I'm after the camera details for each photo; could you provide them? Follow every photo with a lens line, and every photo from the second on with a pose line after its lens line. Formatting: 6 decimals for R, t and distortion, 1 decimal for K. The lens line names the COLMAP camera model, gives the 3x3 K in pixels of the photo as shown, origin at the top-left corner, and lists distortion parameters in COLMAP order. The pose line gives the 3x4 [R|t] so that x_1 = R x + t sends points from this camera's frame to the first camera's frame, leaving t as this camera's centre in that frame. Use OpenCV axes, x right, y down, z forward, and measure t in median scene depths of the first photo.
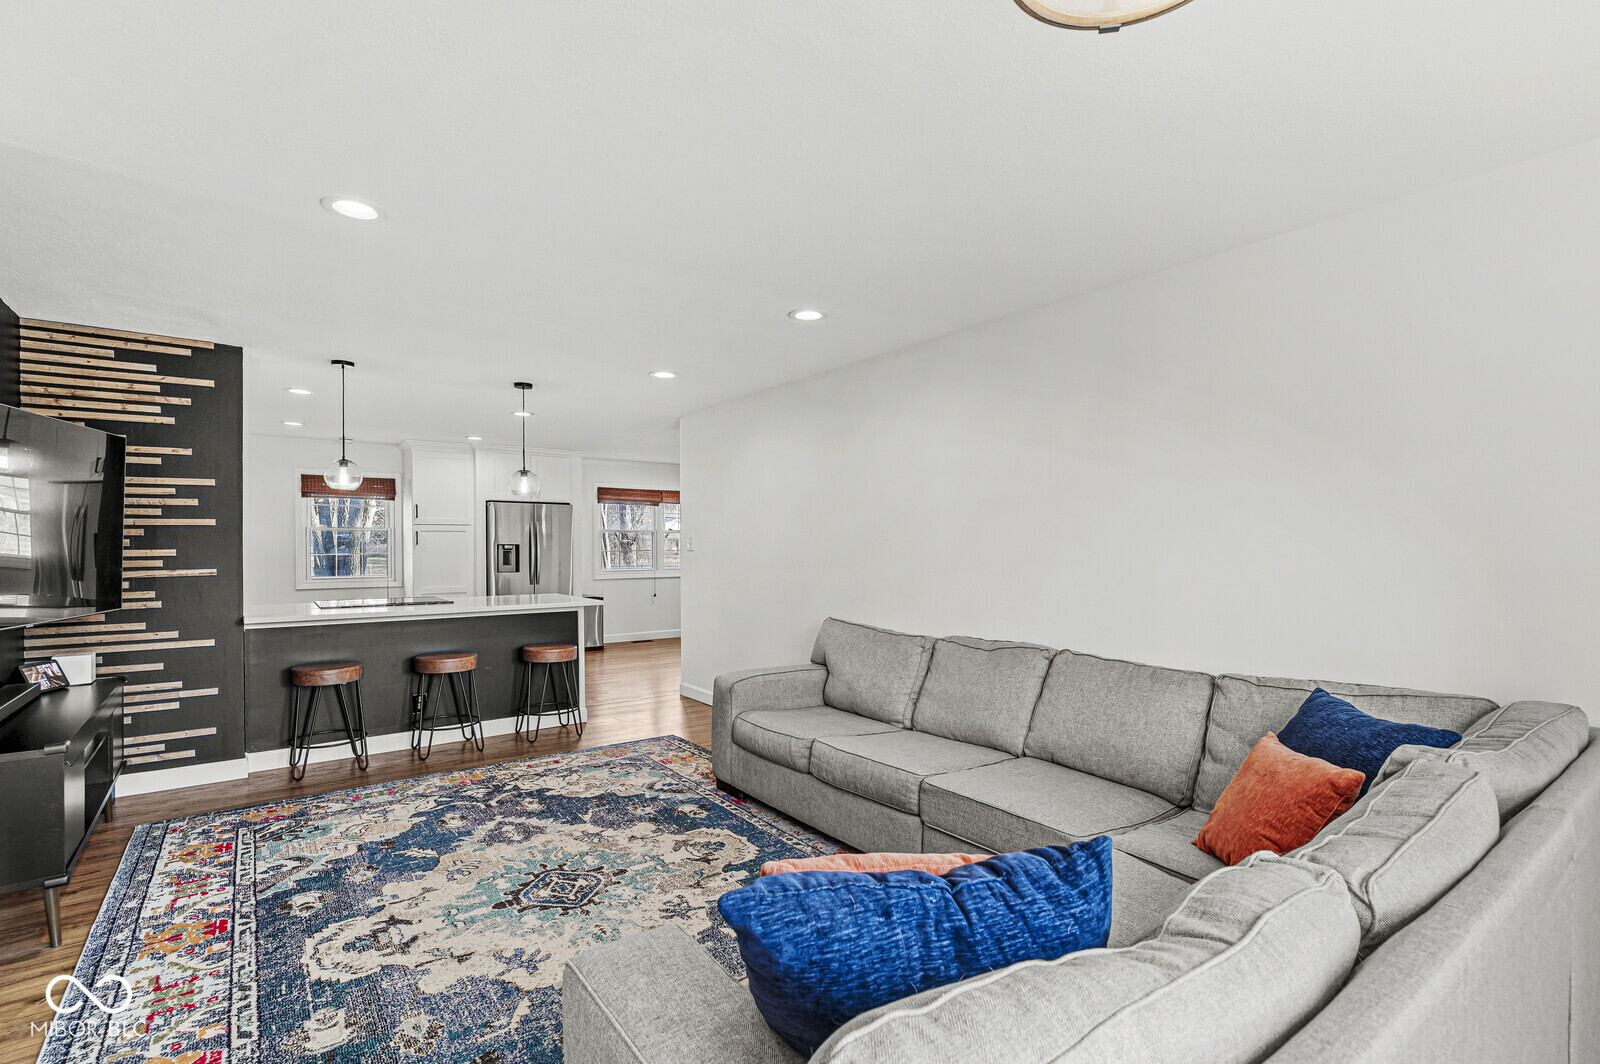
lens RADIAL K [[733.1, 0, 819.6], [0, 733.1, 551.9], [0, 0, 1]] dist [-0.001898, -0.001003]
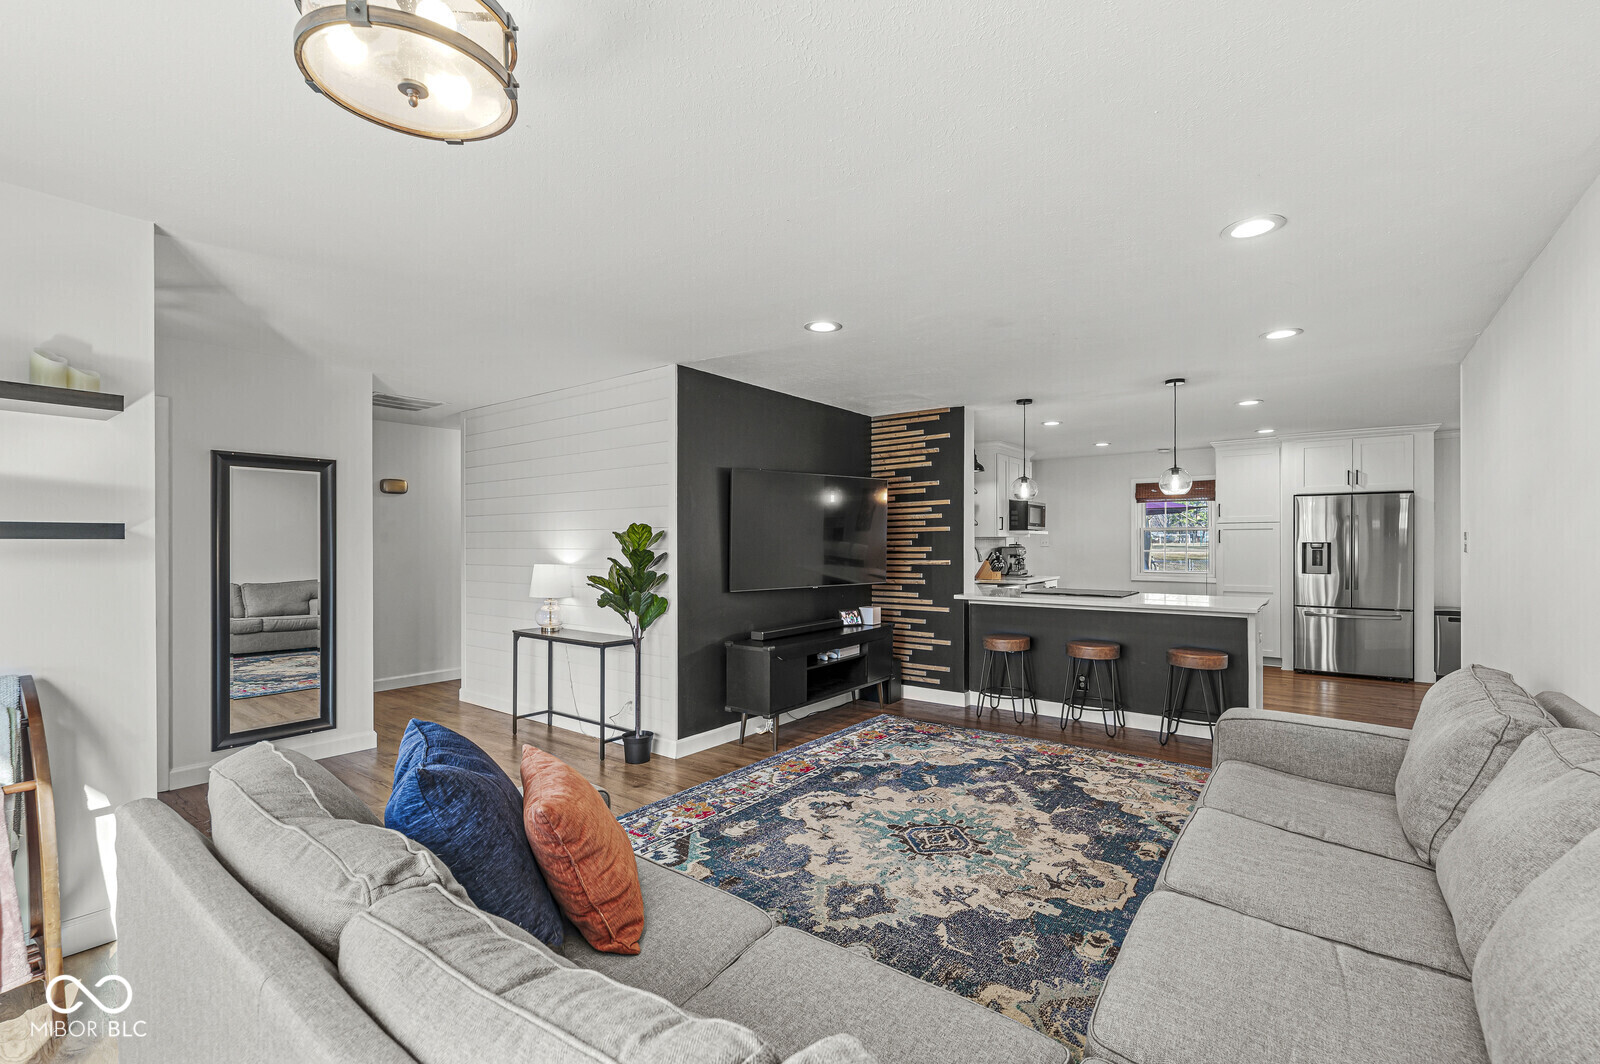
lens RADIAL K [[700.3, 0, 806.3], [0, 700.3, 546.7], [0, 0, 1]] dist [-0.000181, -0.000264]
pose [[0.272309, 0.005302, -0.962195, 0.482232], [-0.007872, 0.999964, 0.003282, -0.007061], [0.962178, 0.006681, 0.272340, 0.355893]]
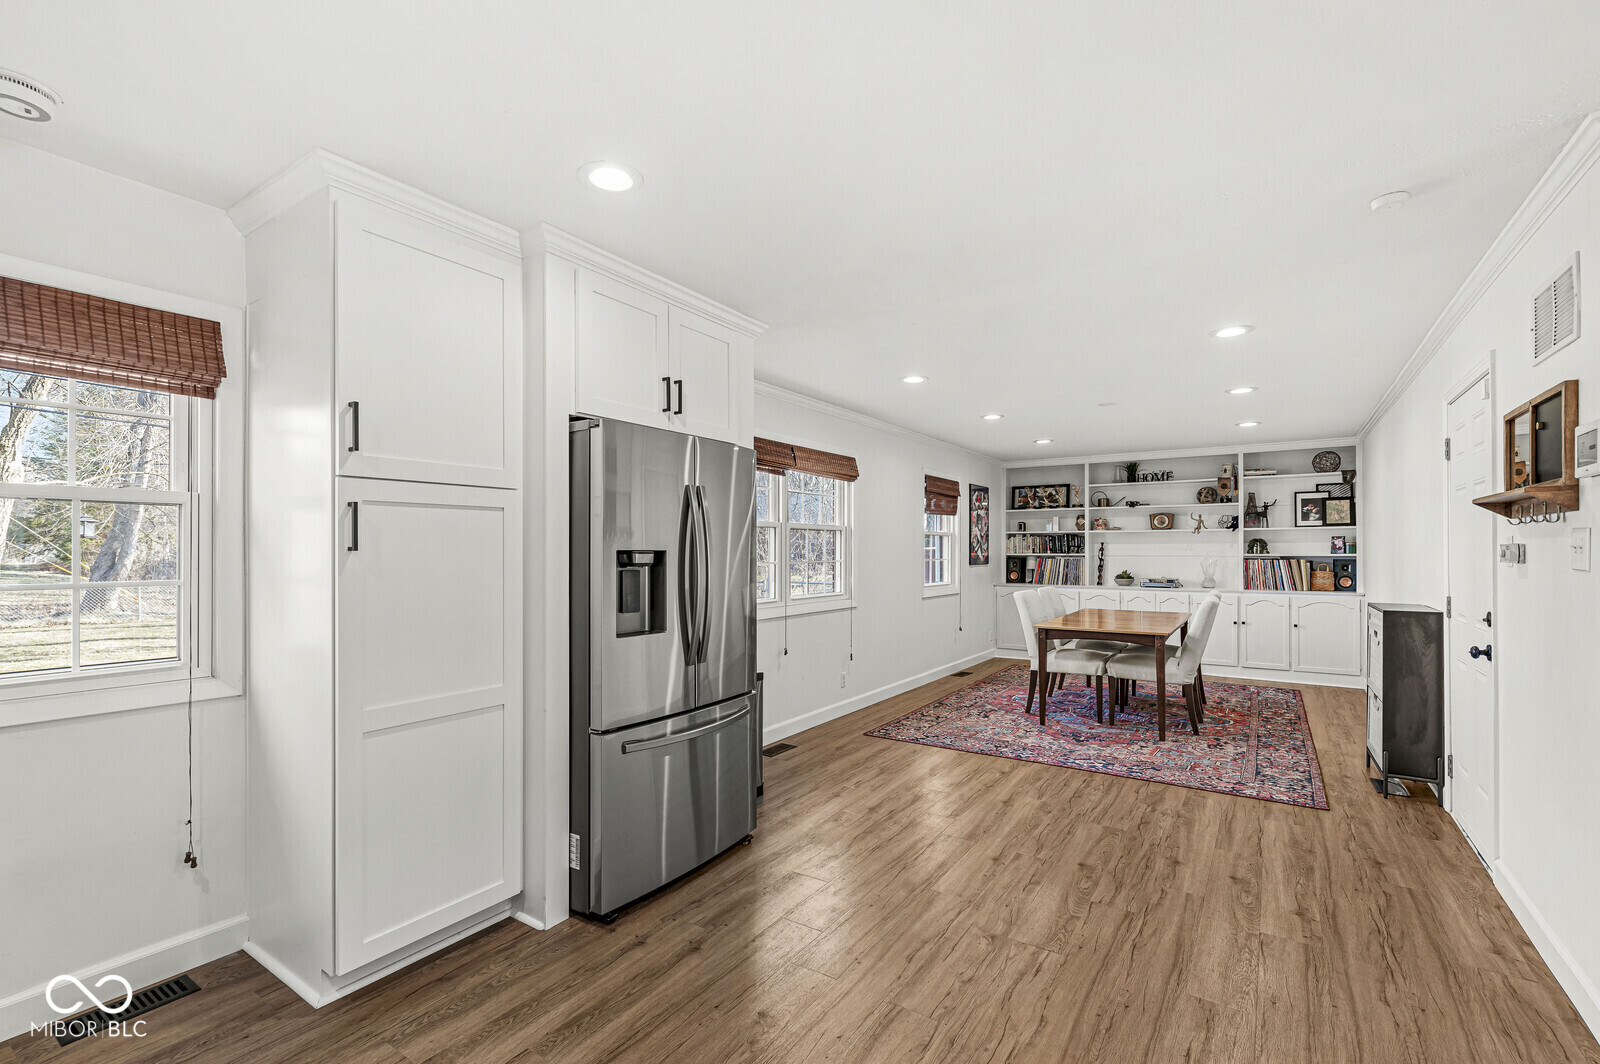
lens RADIAL K [[700.3, 0, 806.3], [0, 700.3, 546.7], [0, 0, 1]] dist [-0.000181, -0.000264]
pose [[0.945465, 0.000062, 0.325724, -0.968164], [0.005259, 0.999867, -0.015453, -0.014173], [-0.325682, 0.016323, 0.945339, 1.426958]]
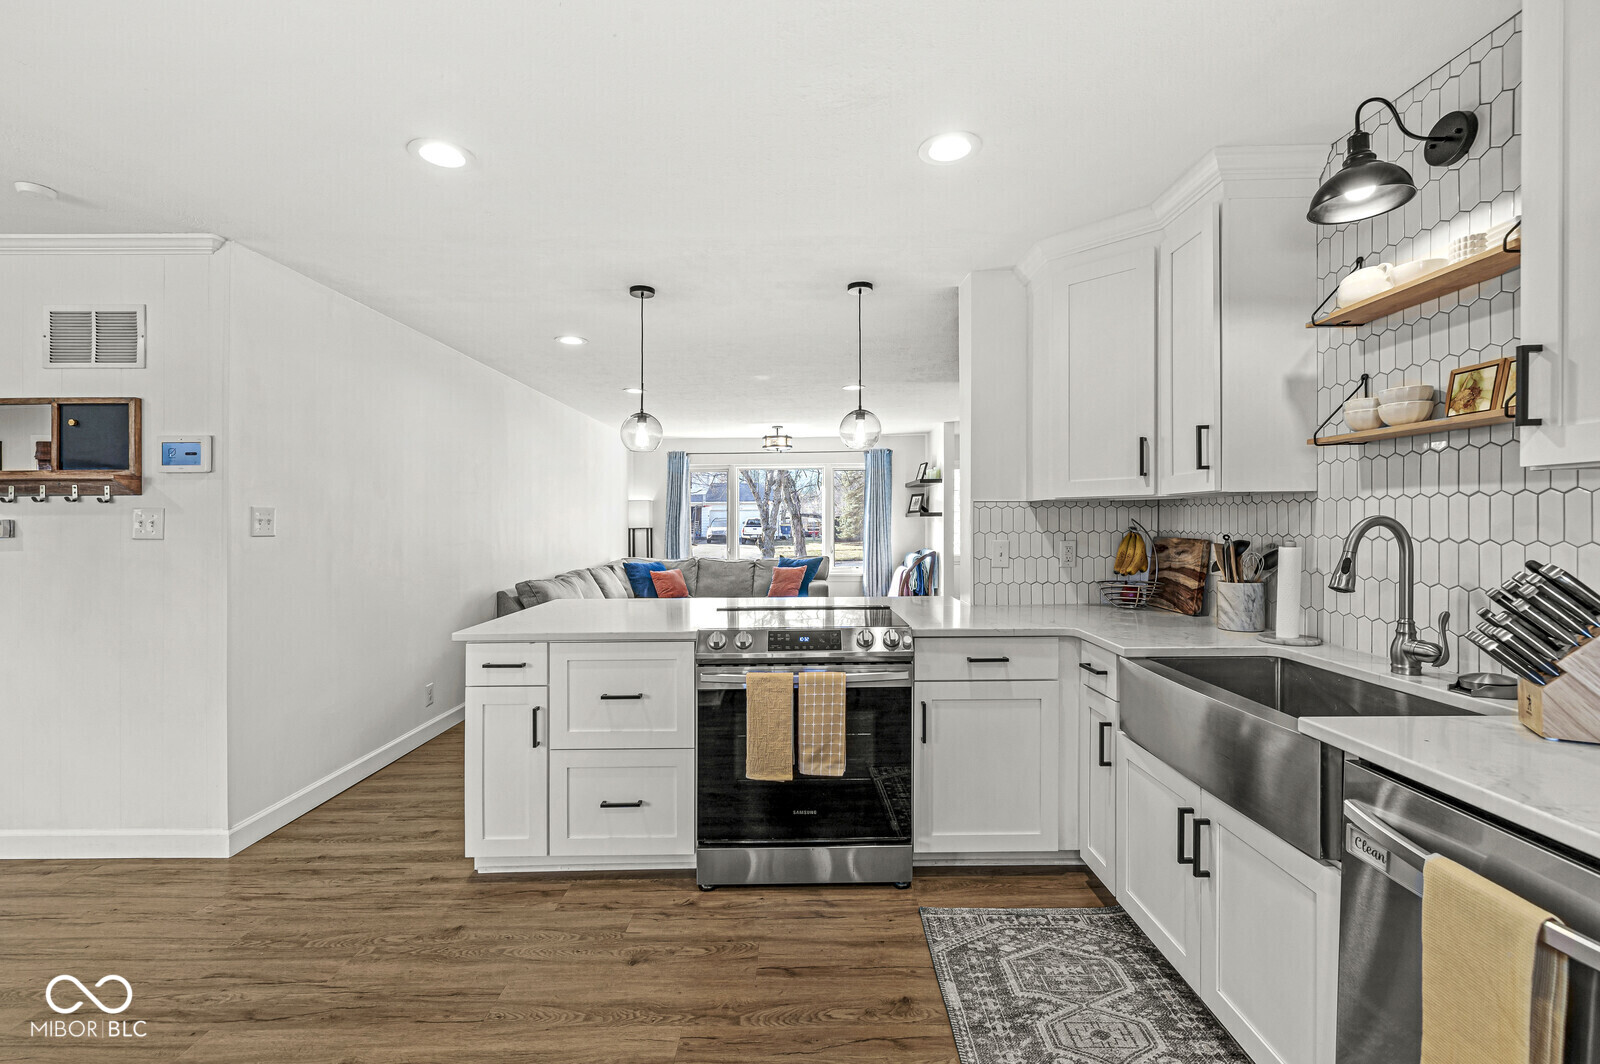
lens RADIAL K [[692.3, 0, 806.4], [0, 692.3, 531.1], [0, 0, 1]] dist [0.000785, -0.000474]
pose [[-0.796190, -0.003045, 0.605038, -1.225467], [0.013653, 0.999642, 0.022998, -0.016750], [-0.604892, 0.026572, -0.795864, 1.887180]]
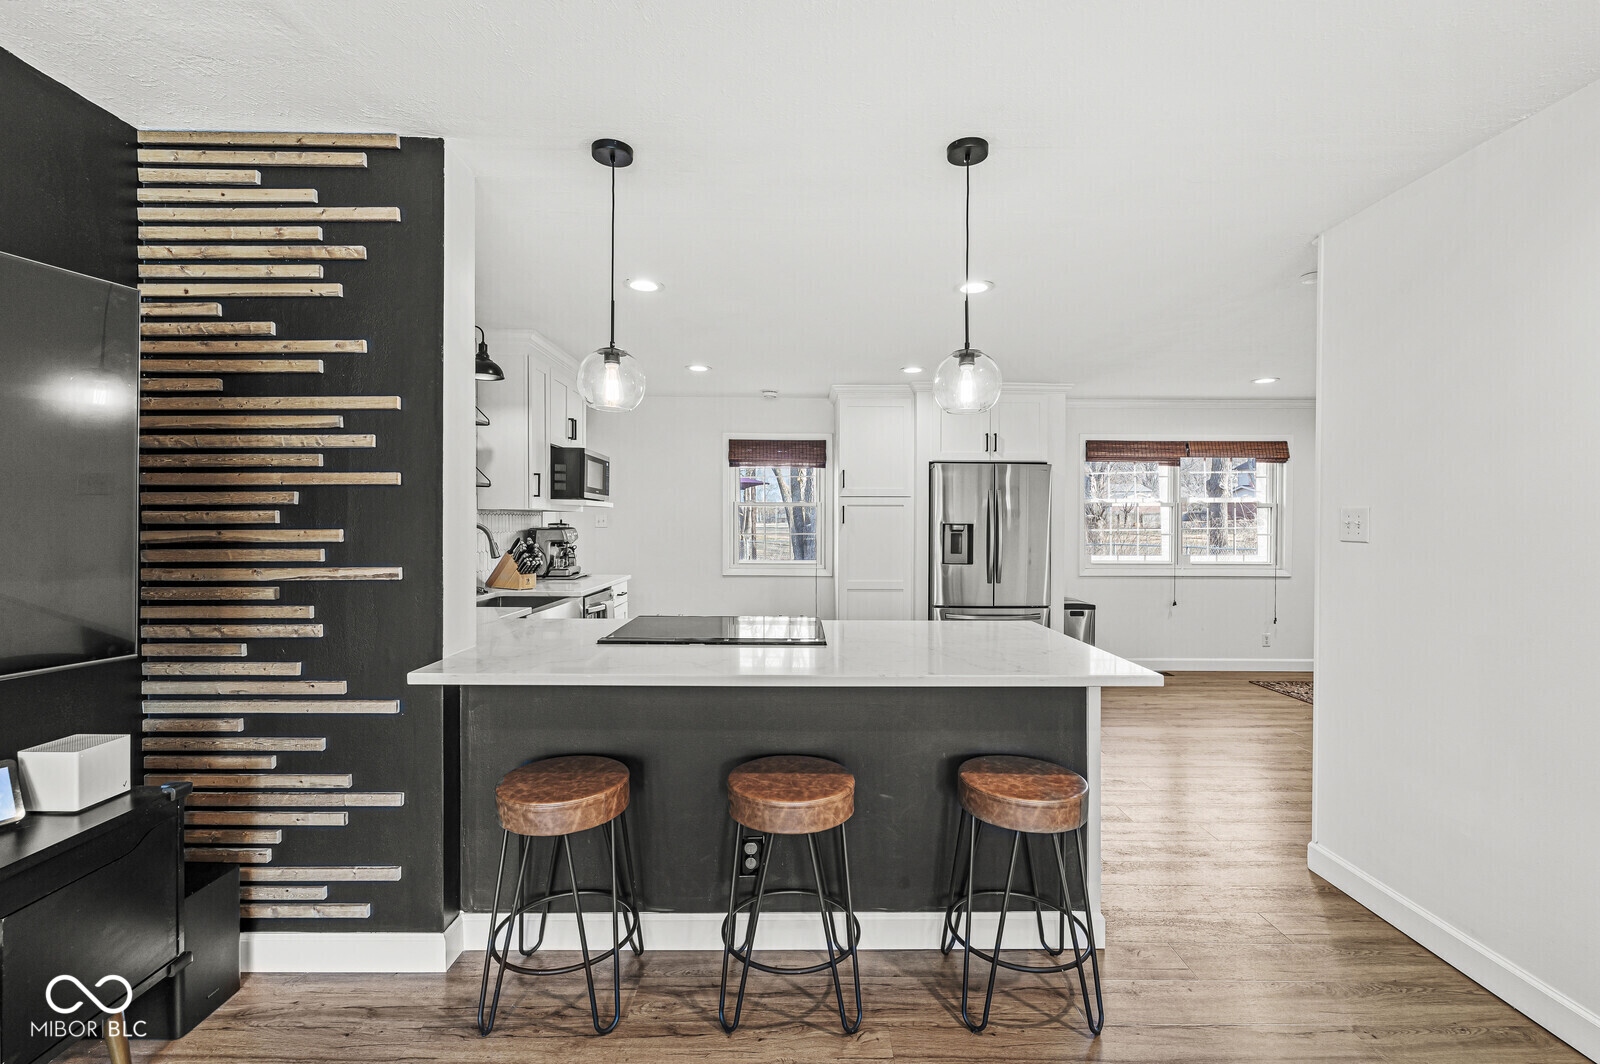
lens RADIAL K [[698.0, 0, 804.6], [0, 698.0, 532.1], [0, 0, 1]] dist [-0.000741, -0.000340]
pose [[0.801148, 0.012463, -0.598336, -0.310828], [-0.011736, 0.999918, 0.005113, -0.008677], [0.598351, 0.002926, 0.801229, 0.817639]]
